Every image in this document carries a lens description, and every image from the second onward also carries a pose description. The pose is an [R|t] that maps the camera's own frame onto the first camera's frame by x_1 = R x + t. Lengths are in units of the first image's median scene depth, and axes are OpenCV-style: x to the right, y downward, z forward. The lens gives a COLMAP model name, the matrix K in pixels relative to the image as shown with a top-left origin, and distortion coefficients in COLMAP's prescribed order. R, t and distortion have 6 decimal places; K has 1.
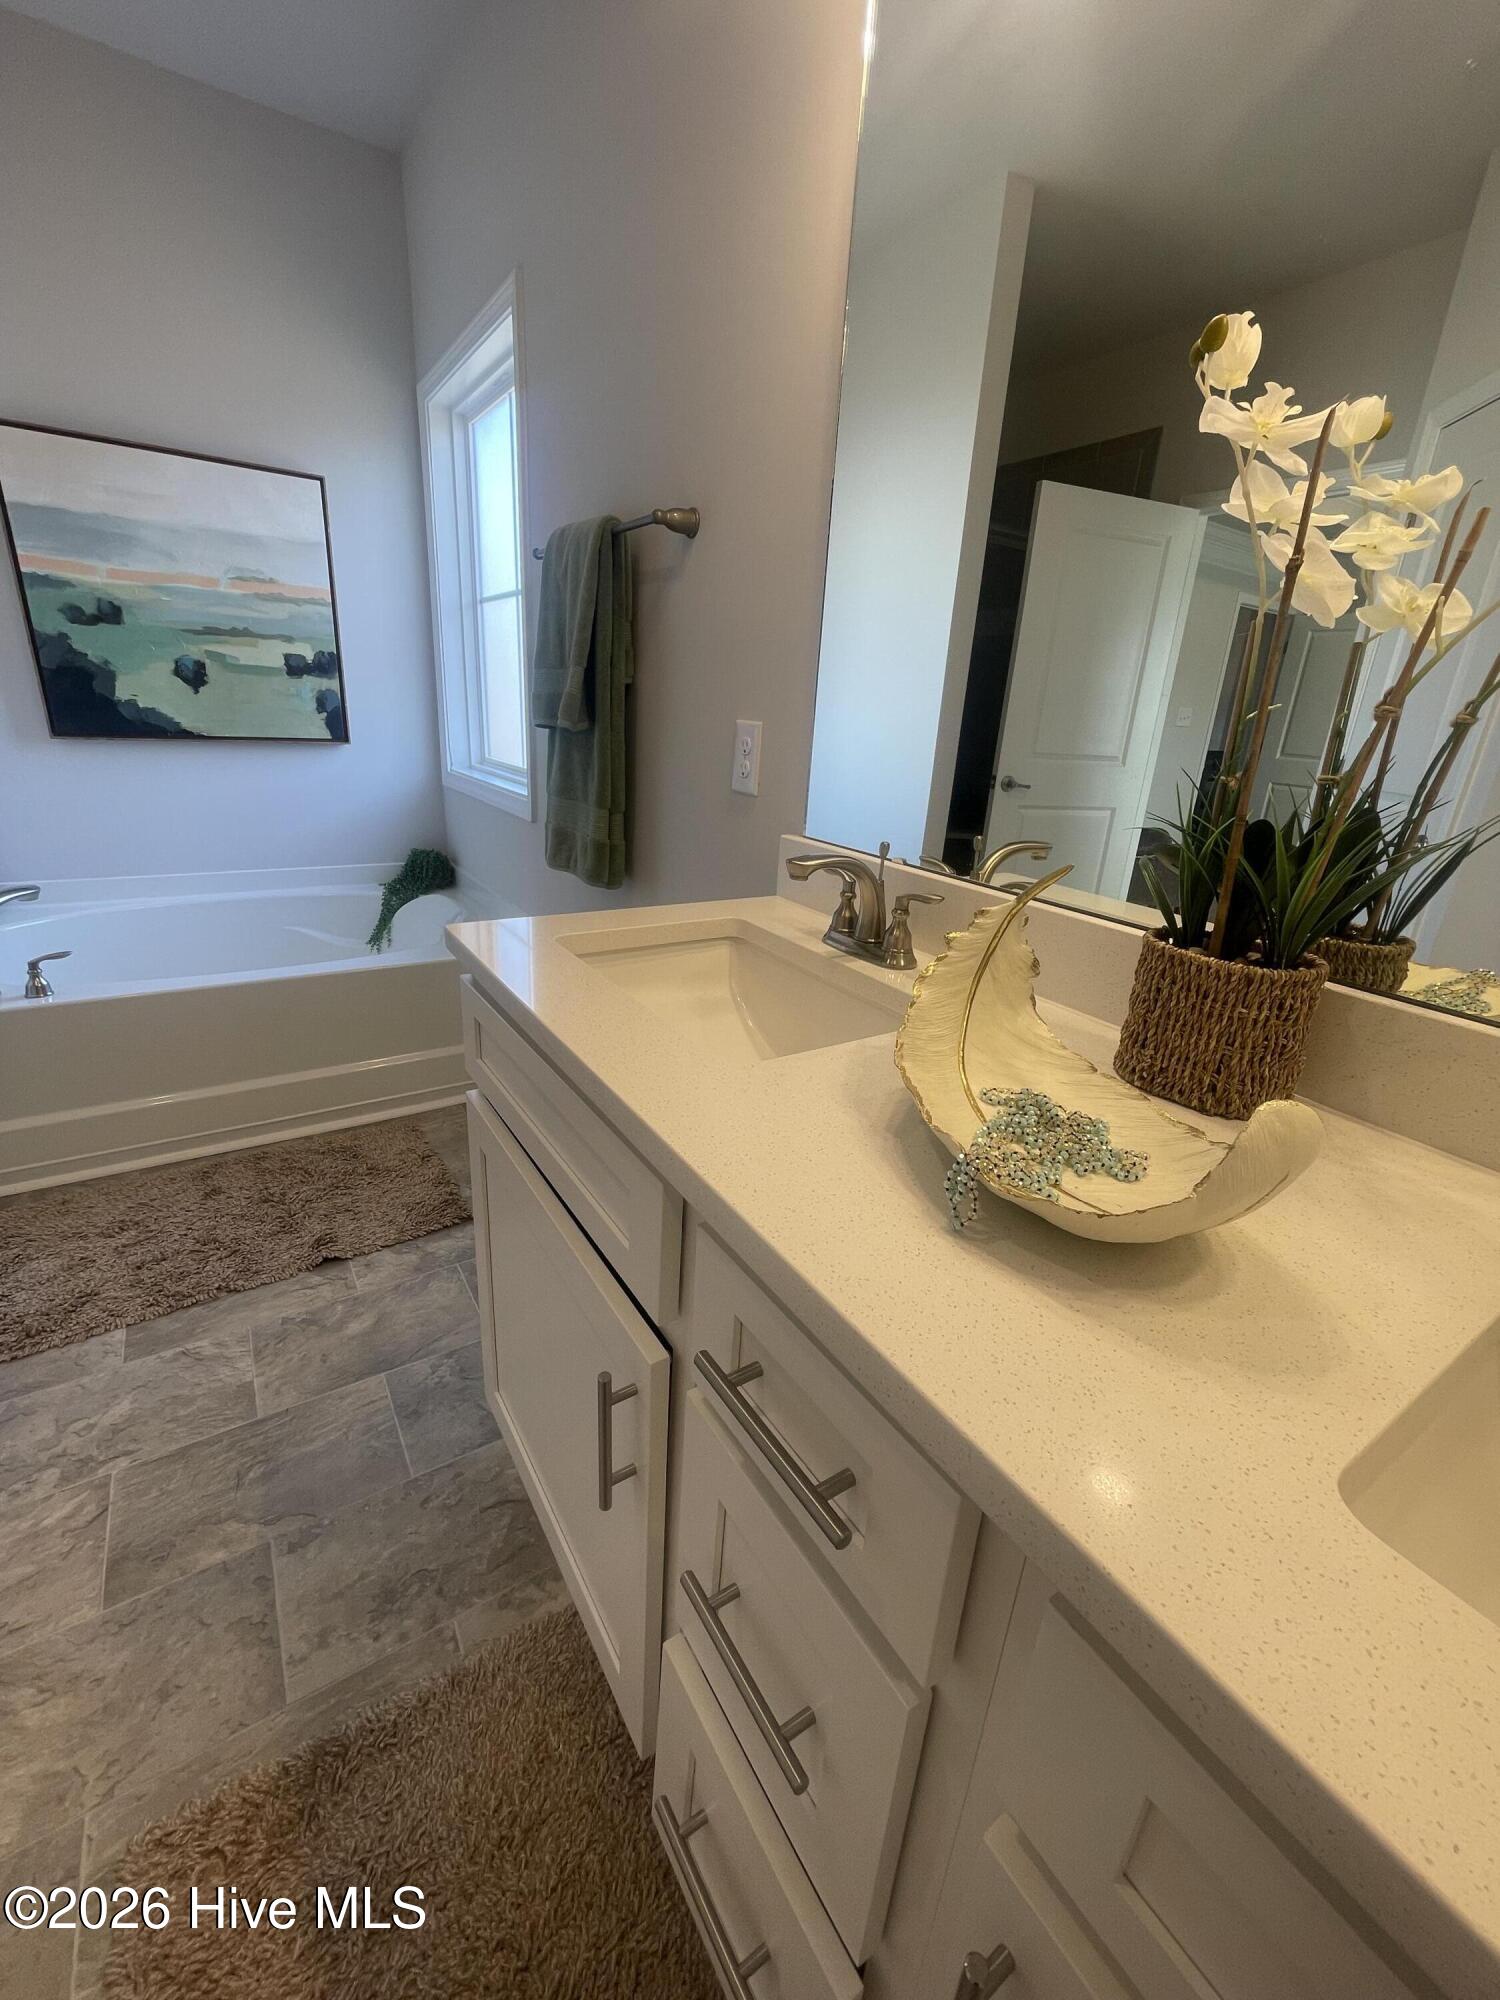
lens RADIAL K [[805.9, 0, 751.6], [0, 805.9, 994.9], [0, 0, 1]] dist [-0.003814, -0.000104]
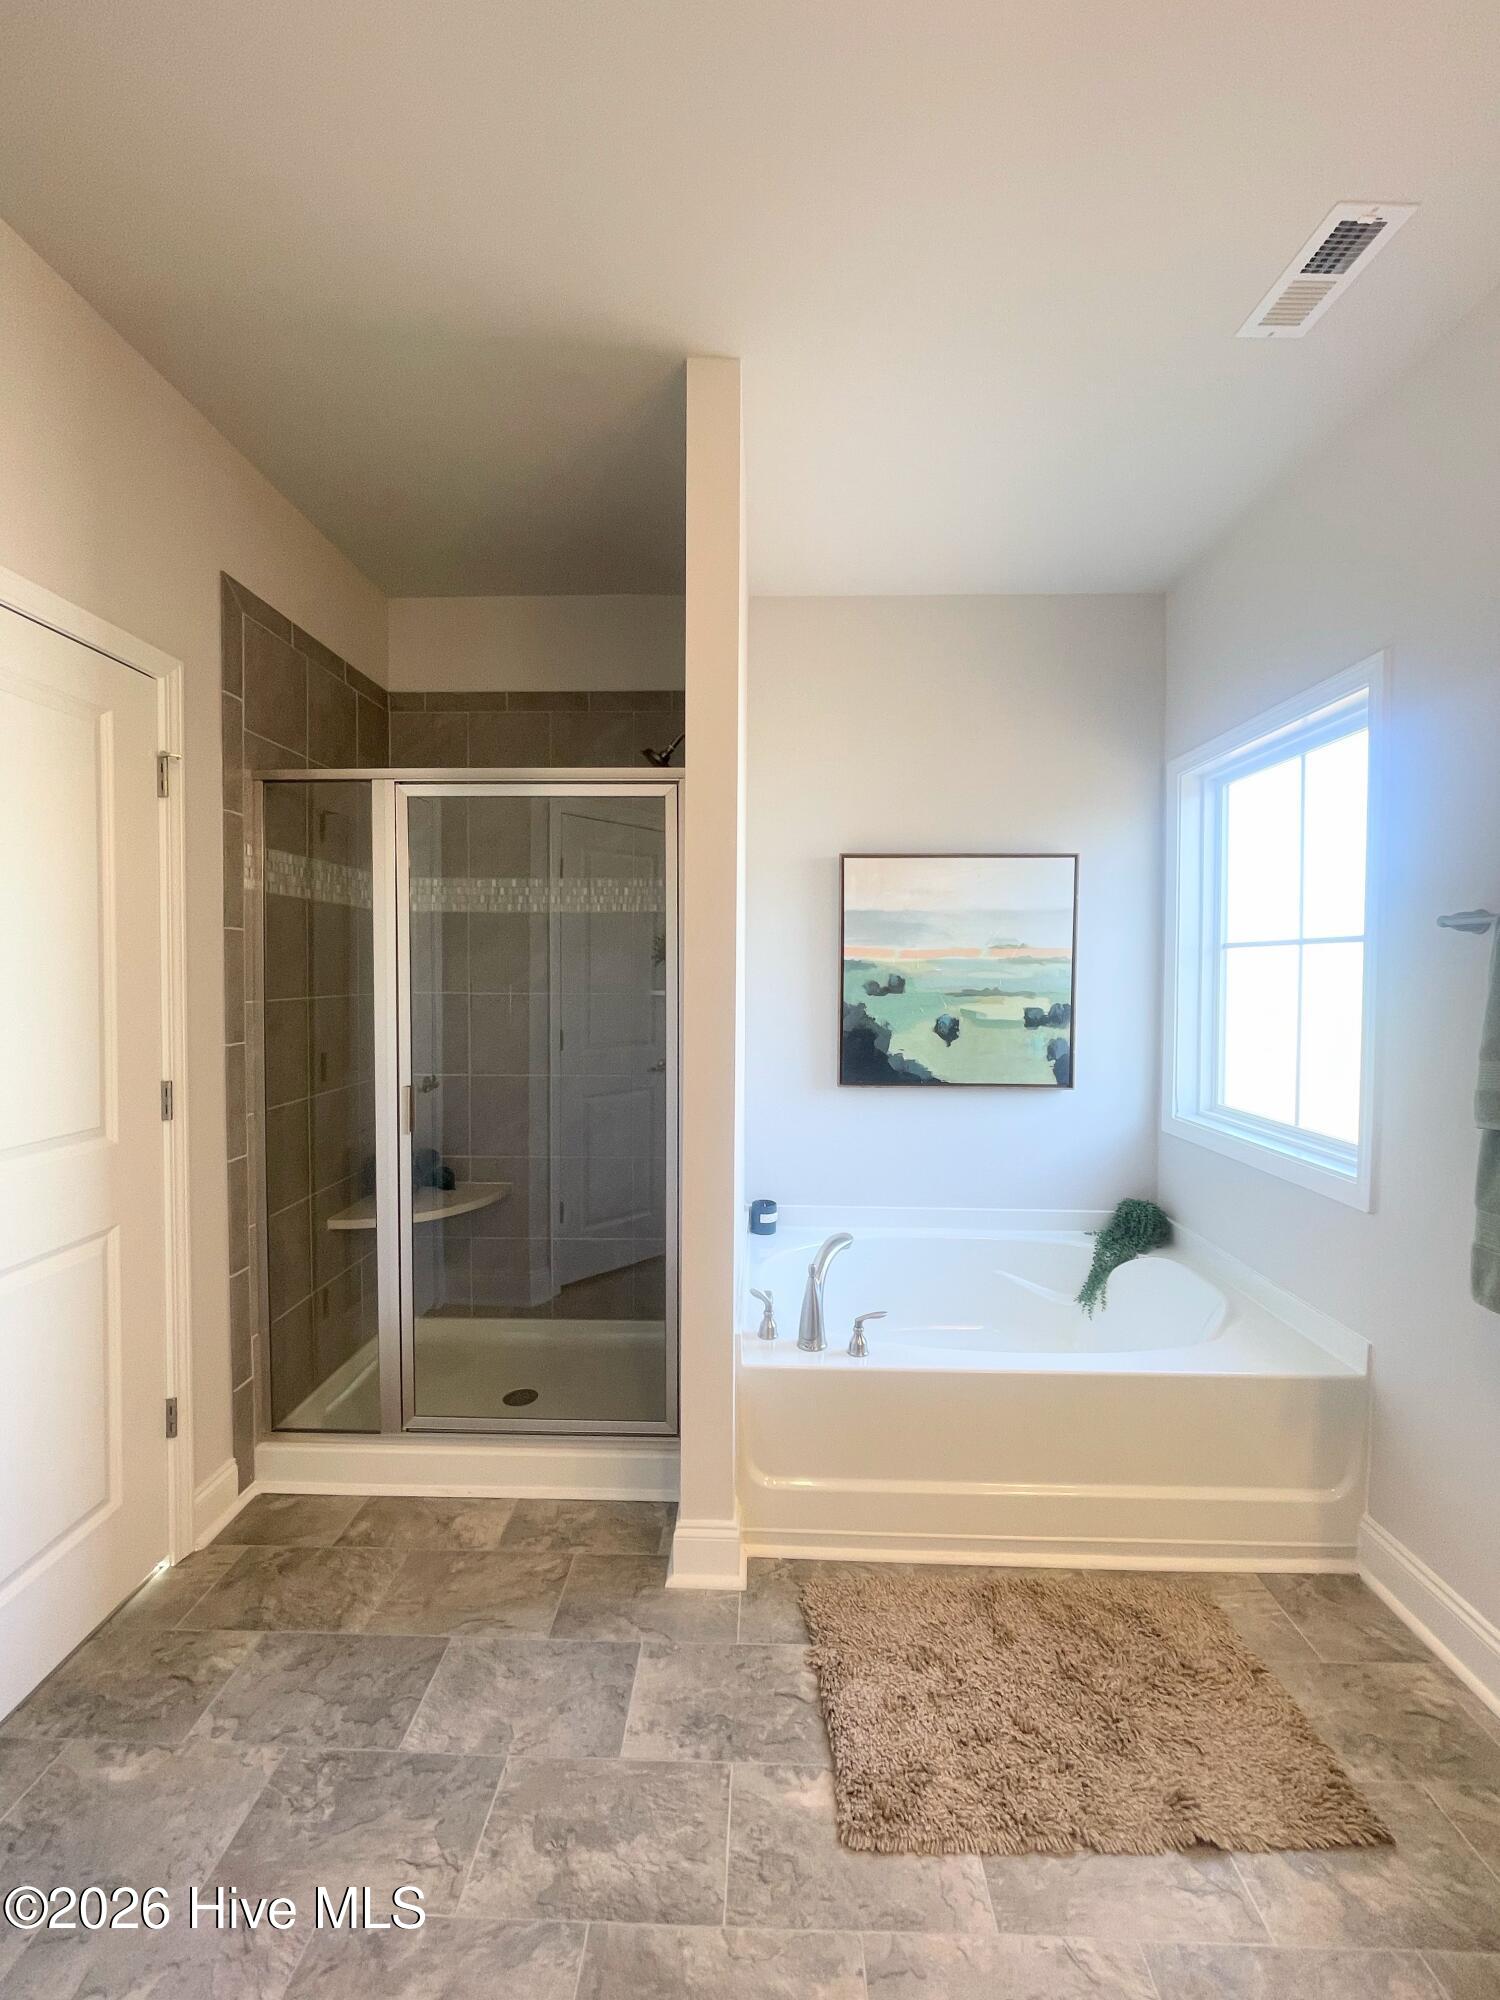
lens RADIAL K [[805.9, 0, 746.8], [0, 805.9, 994.1], [0, 0, 1]] dist [-0.003814, -0.000104]
pose [[0.822100, -0.035525, -0.568234, -0.300375], [-0.152578, 0.947798, -0.279998, -0.096393], [0.548518, 0.316887, 0.773764, -0.027044]]
